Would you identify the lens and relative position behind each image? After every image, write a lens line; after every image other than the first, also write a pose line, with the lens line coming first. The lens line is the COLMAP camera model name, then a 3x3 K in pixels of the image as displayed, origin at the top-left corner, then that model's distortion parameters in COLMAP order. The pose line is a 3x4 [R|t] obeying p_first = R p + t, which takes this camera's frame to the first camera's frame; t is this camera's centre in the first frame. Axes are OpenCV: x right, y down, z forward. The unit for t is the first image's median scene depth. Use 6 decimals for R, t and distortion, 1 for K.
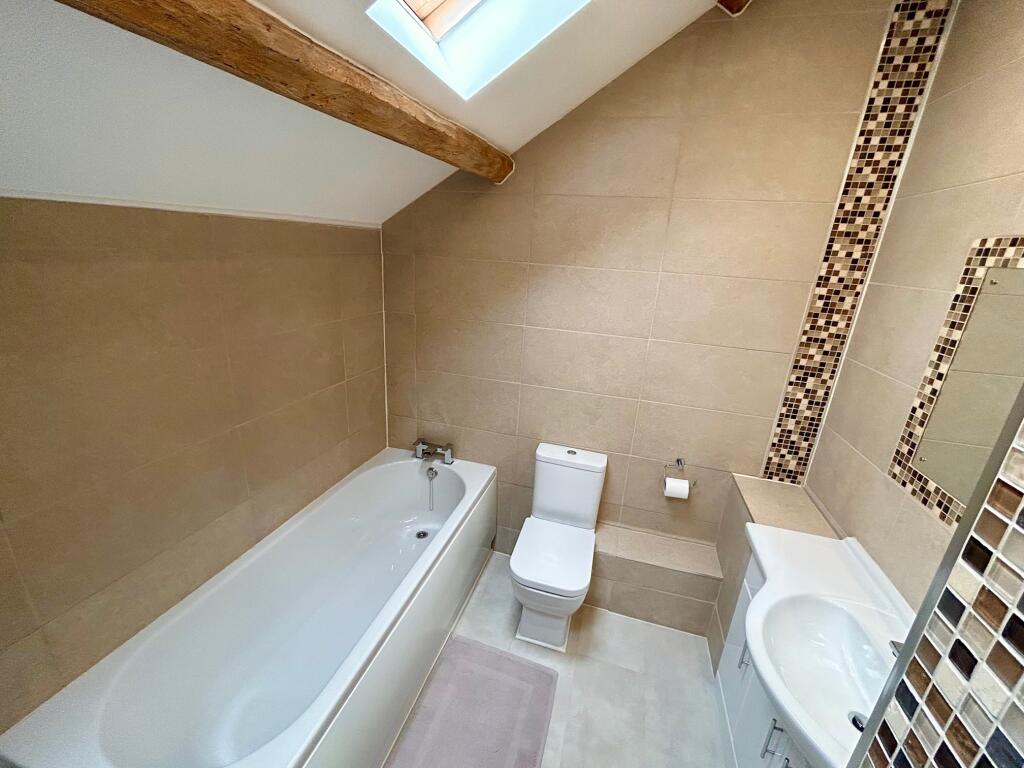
lens RADIAL K [[413.1, 0, 513.0], [0, 413.1, 382.6], [0, 0, 1]] dist [-0.002059, 0.000844]
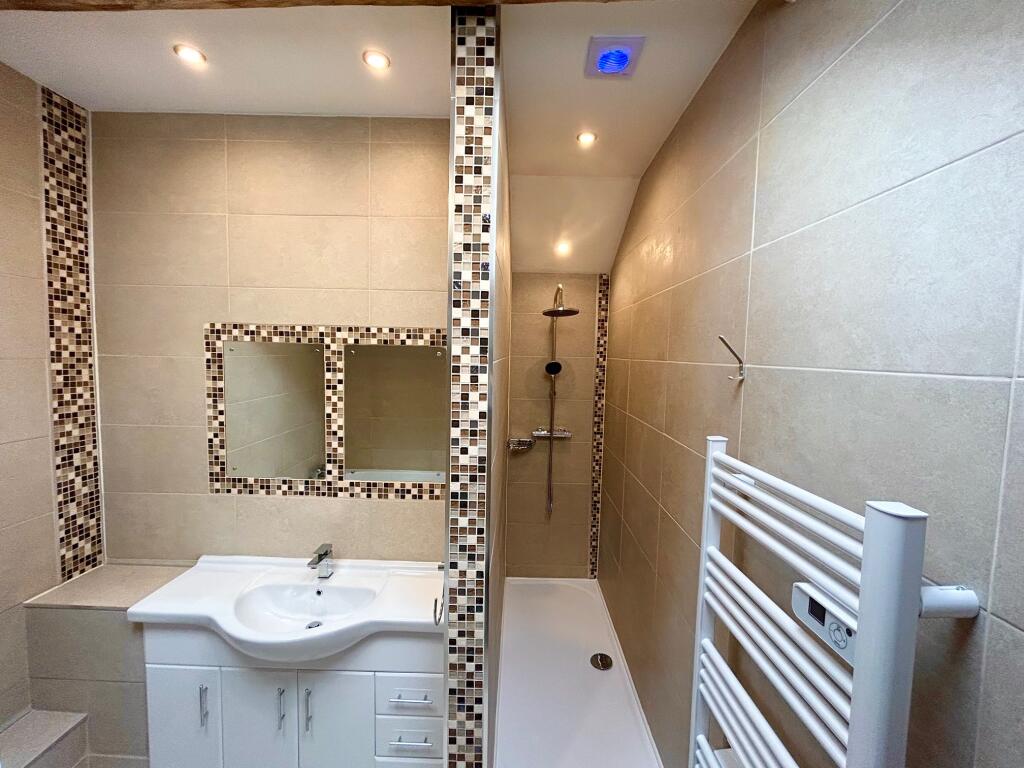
lens RADIAL K [[413.1, 0, 513.0], [0, 413.1, 382.6], [0, 0, 1]] dist [-0.002059, 0.000844]
pose [[-0.246508, -0.127244, 0.960751, -0.441024], [0.264755, 0.944792, 0.193061, -0.087867], [-0.932276, 0.301955, -0.199210, 0.203137]]
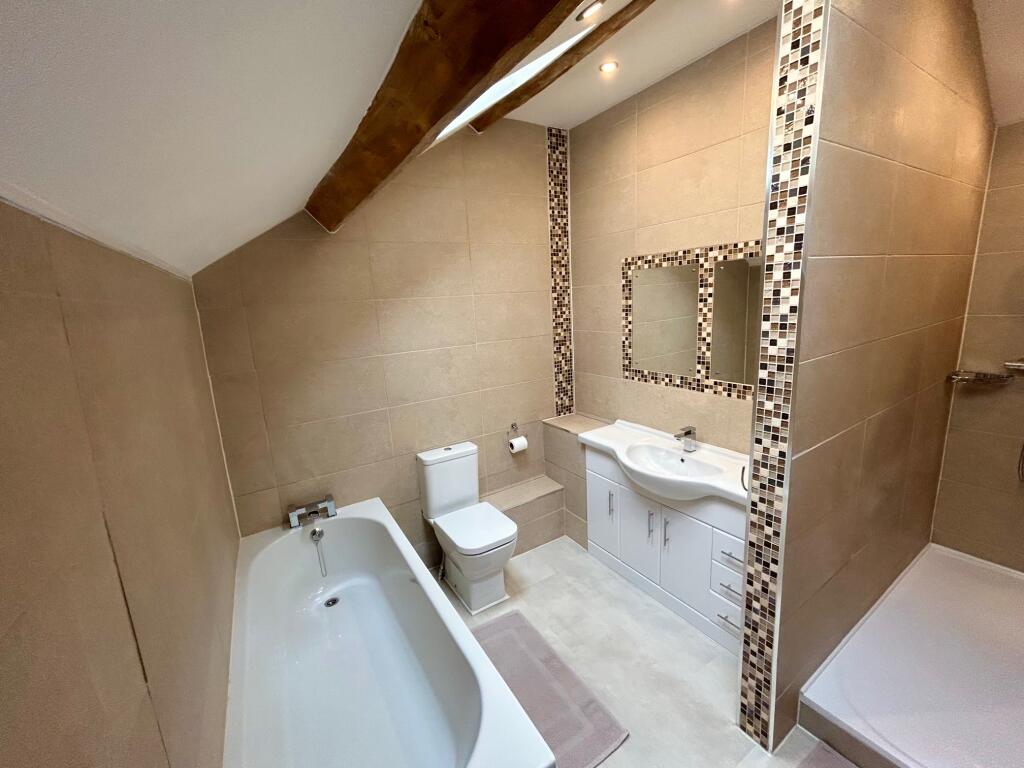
lens RADIAL K [[416.2, 0, 512.0], [0, 416.2, 384.0], [0, 0, 1]] dist [0.000208, -0.000075]
pose [[0.664924, -0.245111, 0.705548, -0.654750], [0.320671, 0.946814, 0.026720, 0.022522], [-0.674572, 0.208482, 0.708159, -0.019141]]
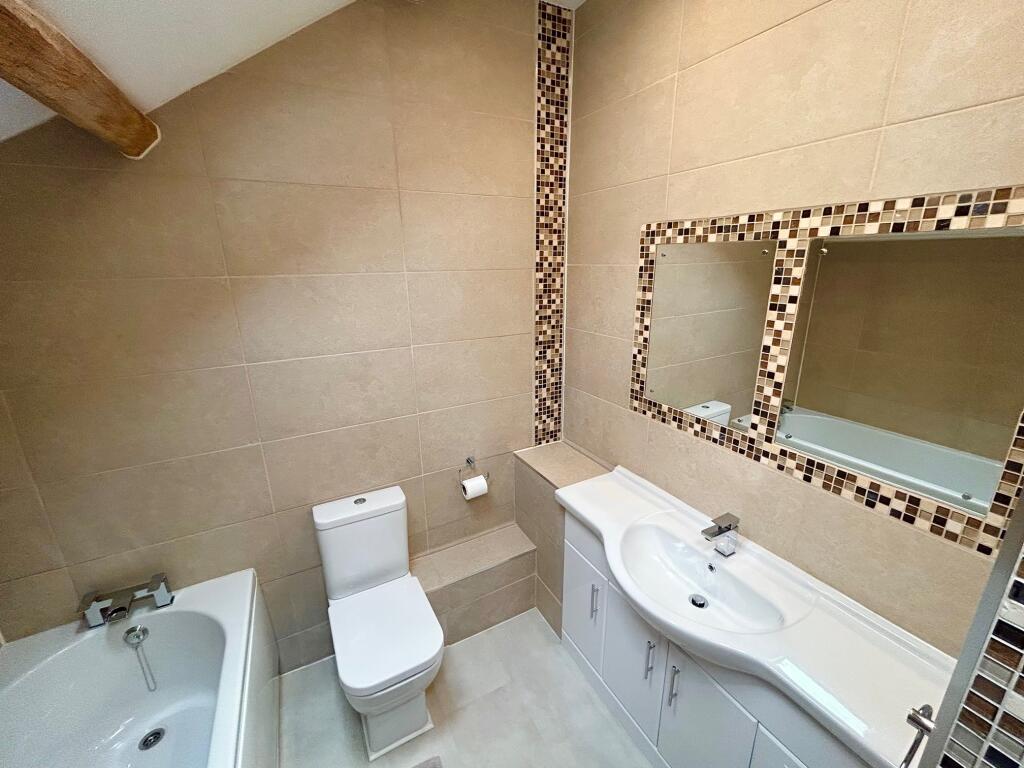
lens RADIAL K [[413.1, 0, 513.0], [0, 413.1, 382.6], [0, 0, 1]] dist [-0.002059, 0.000844]
pose [[0.713587, -0.262153, 0.649668, -0.134211], [0.268197, 0.958926, 0.092361, -0.059445], [-0.647197, 0.108331, 0.754586, 0.203321]]
